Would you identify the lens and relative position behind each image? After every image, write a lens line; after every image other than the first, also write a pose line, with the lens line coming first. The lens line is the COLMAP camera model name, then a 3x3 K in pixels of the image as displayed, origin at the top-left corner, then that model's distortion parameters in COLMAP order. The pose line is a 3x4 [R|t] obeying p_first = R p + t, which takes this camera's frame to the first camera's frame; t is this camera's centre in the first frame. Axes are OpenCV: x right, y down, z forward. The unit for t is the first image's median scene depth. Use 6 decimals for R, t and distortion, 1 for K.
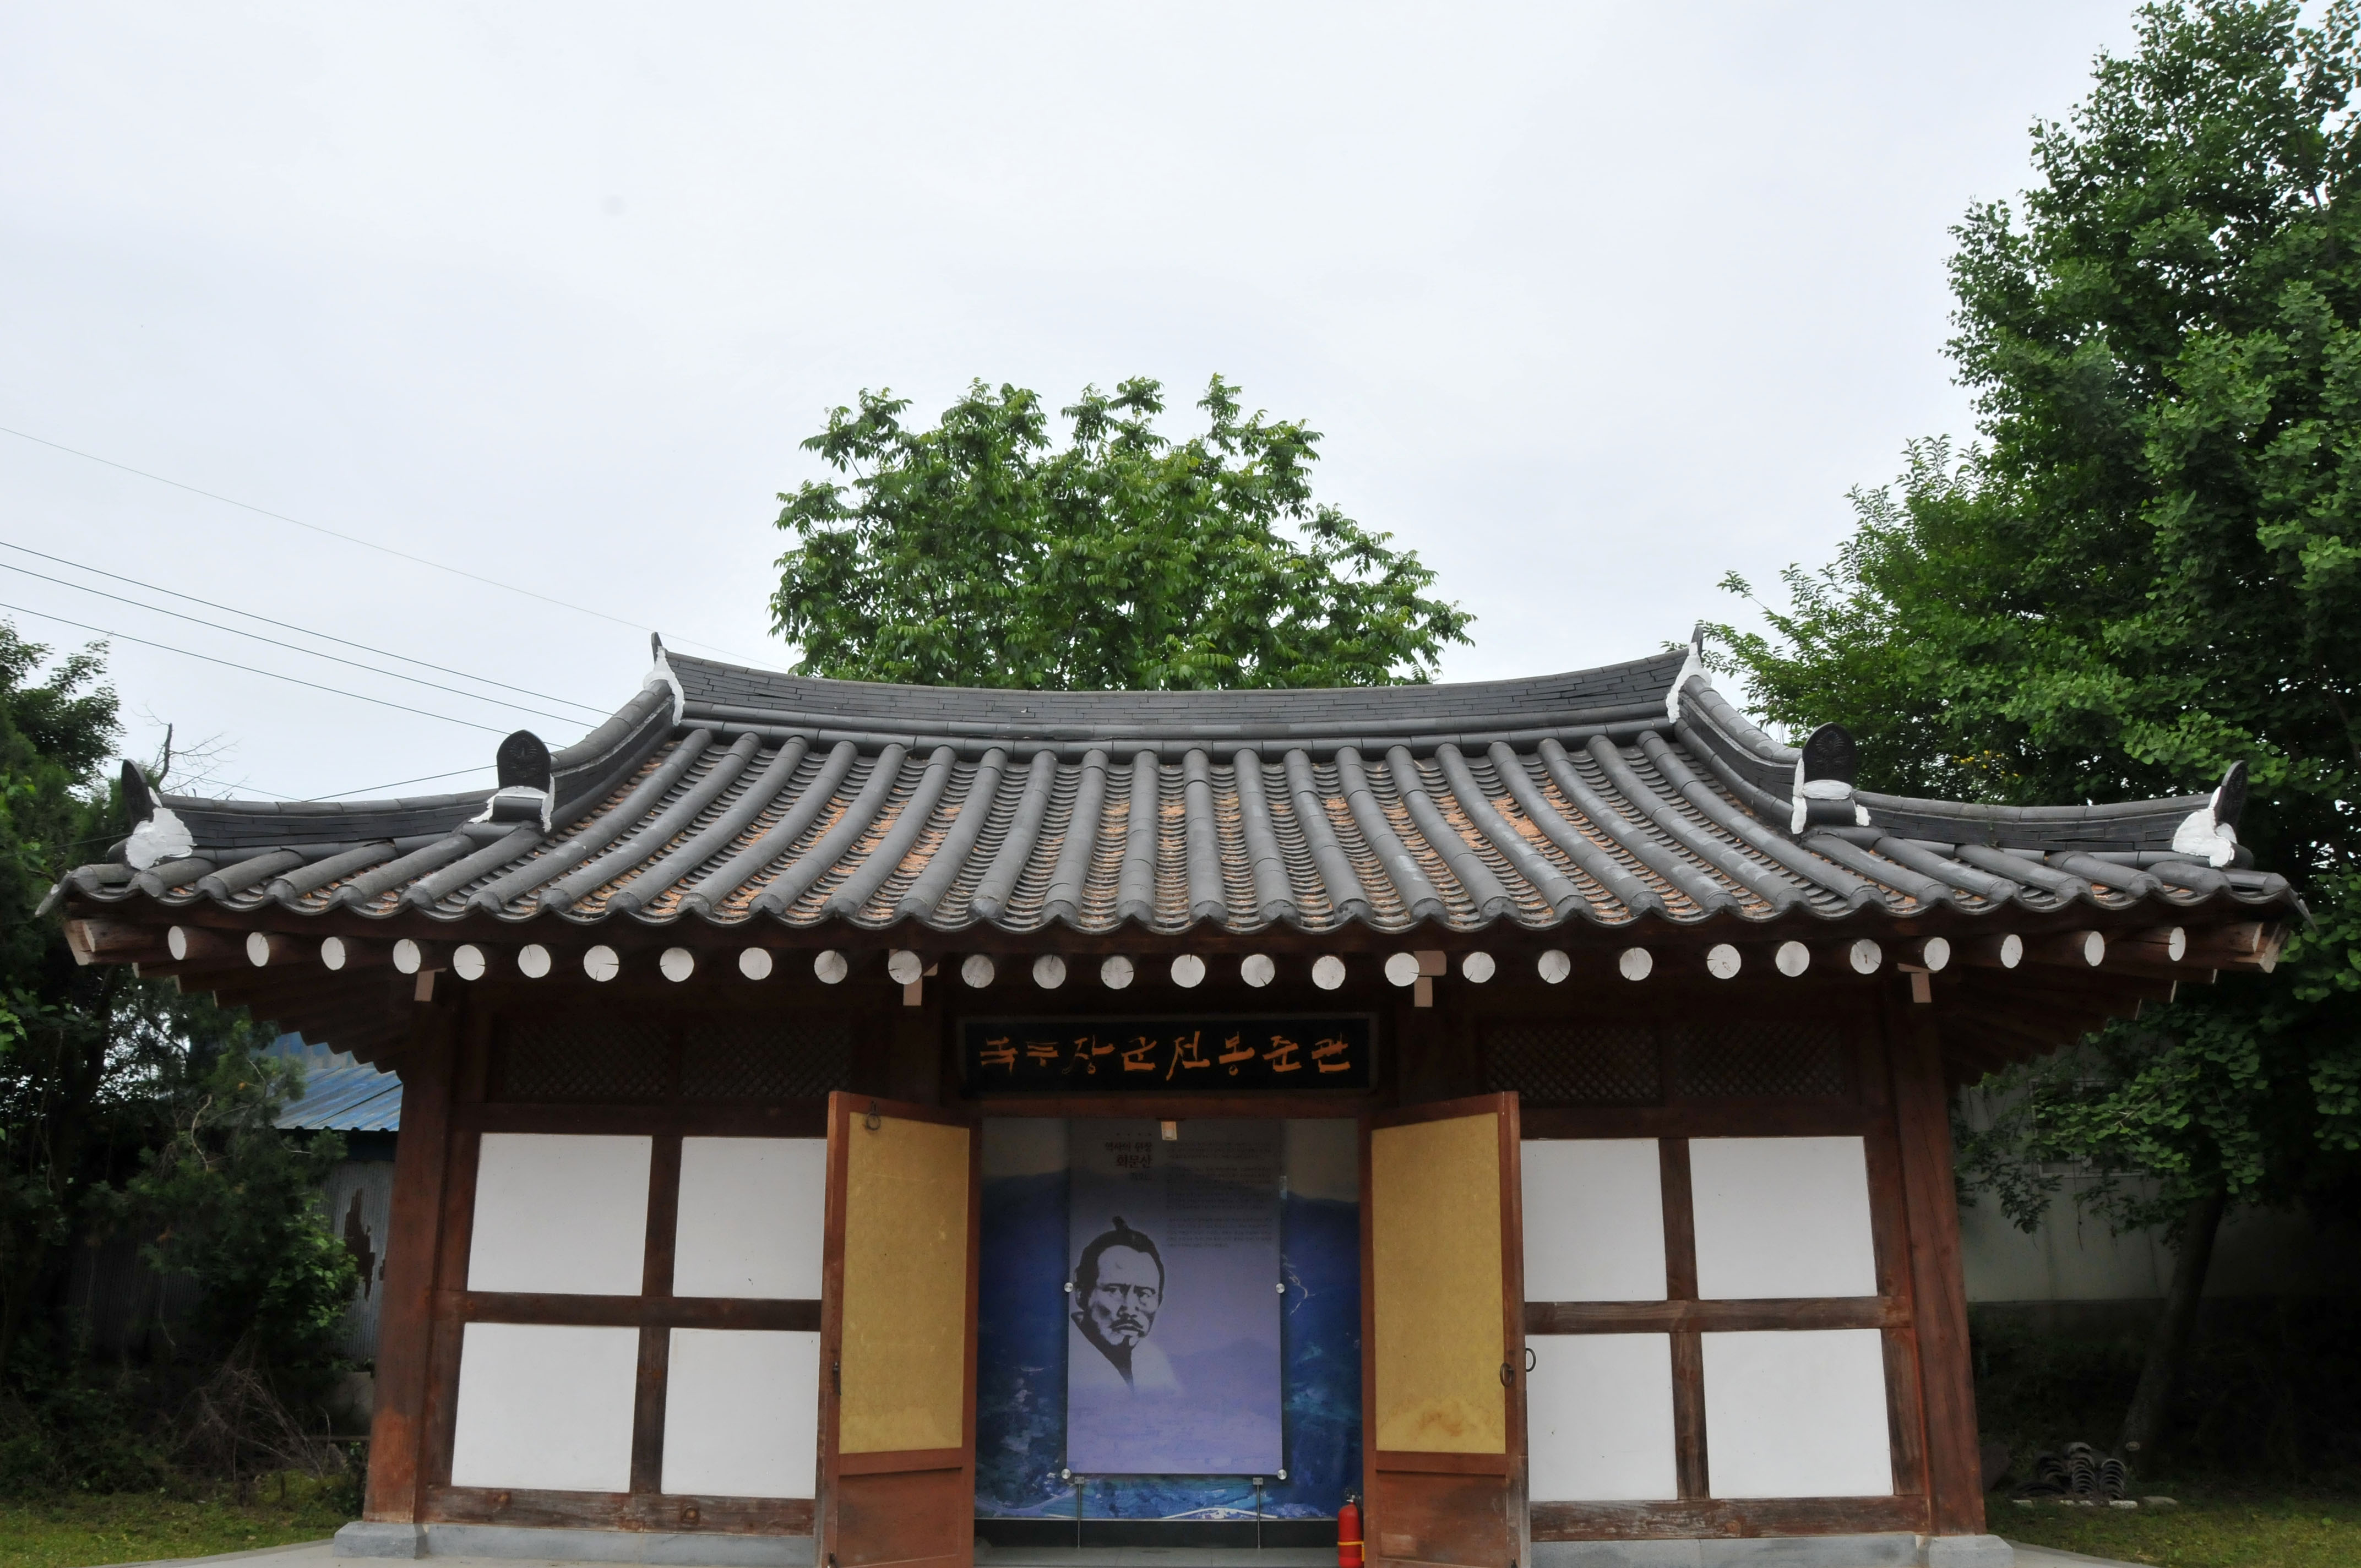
lens RADIAL K [[2027.5, 0, 1190.6], [0, 2027.5, 773.6], [0, 0, 1]] dist [-0.132079, 0.053412]
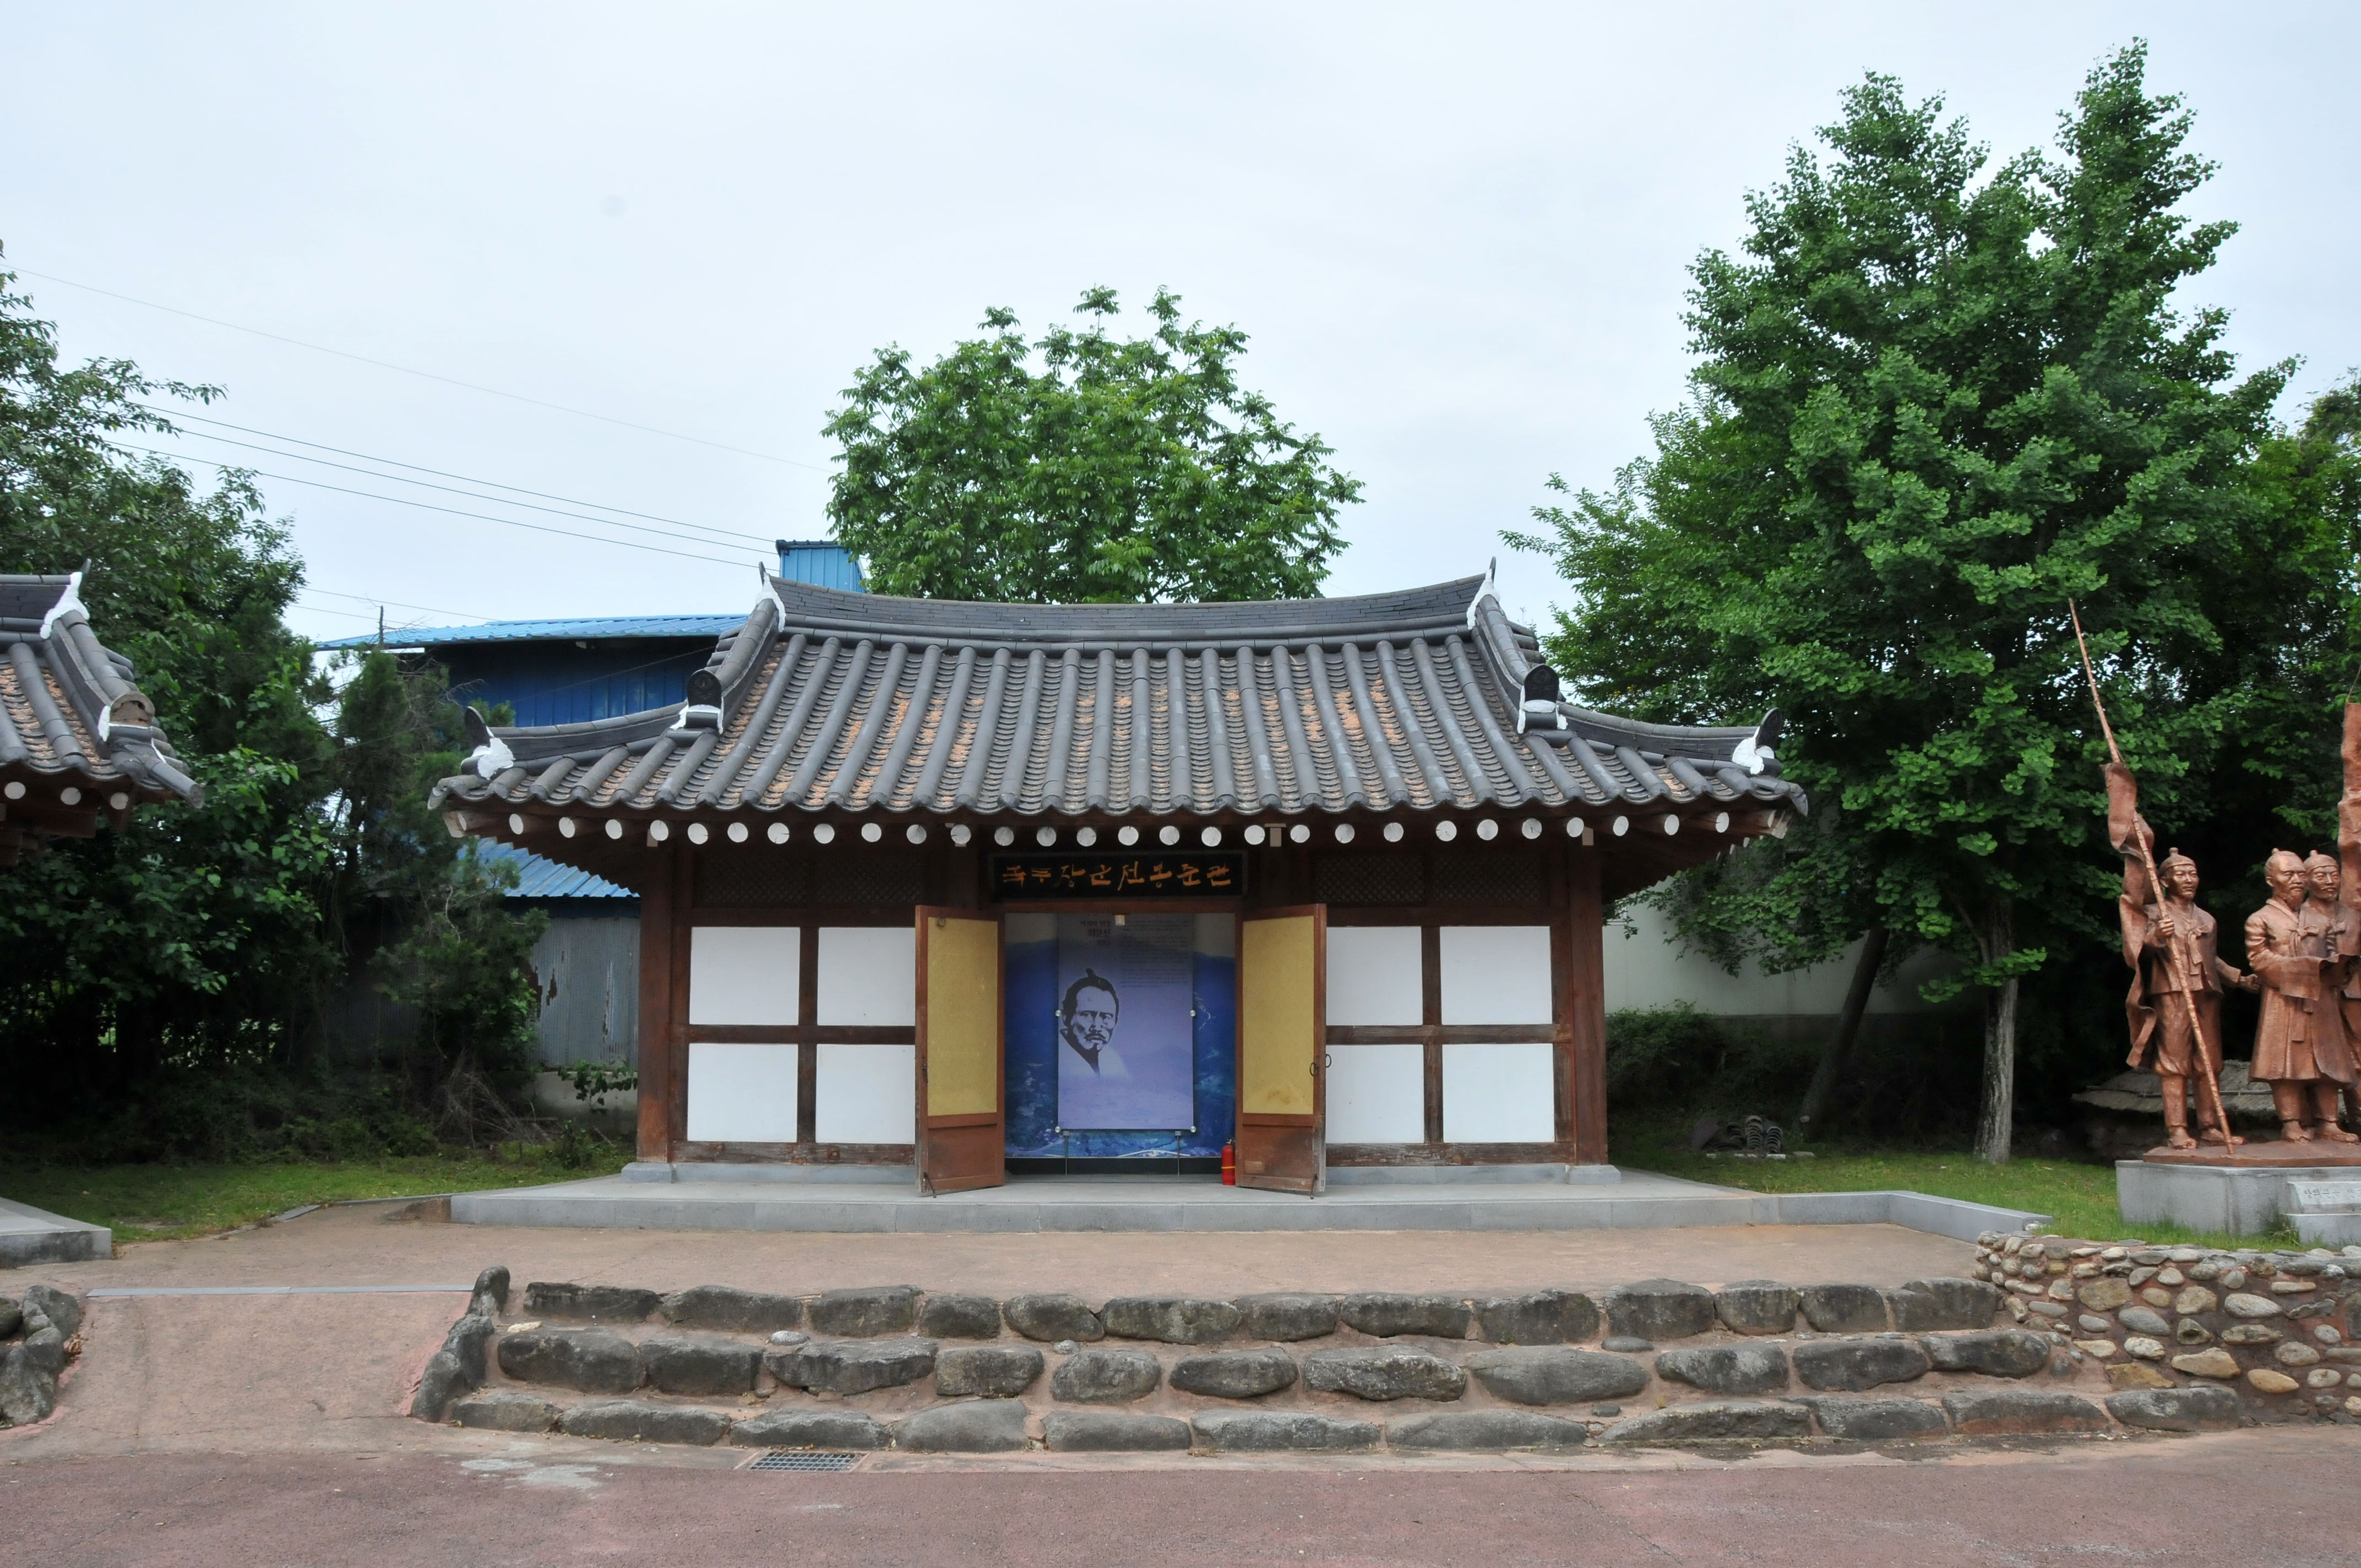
lens RADIAL K [[2027.5, 0, 1178.5], [0, 2027.5, 802.4], [0, 0, 1]] dist [-0.132079, 0.053412]
pose [[0.999971, -0.003604, 0.006671, 0.025810], [0.002452, 0.986241, 0.165298, -0.185641], [-0.007175, -0.165277, 0.986221, -0.588306]]
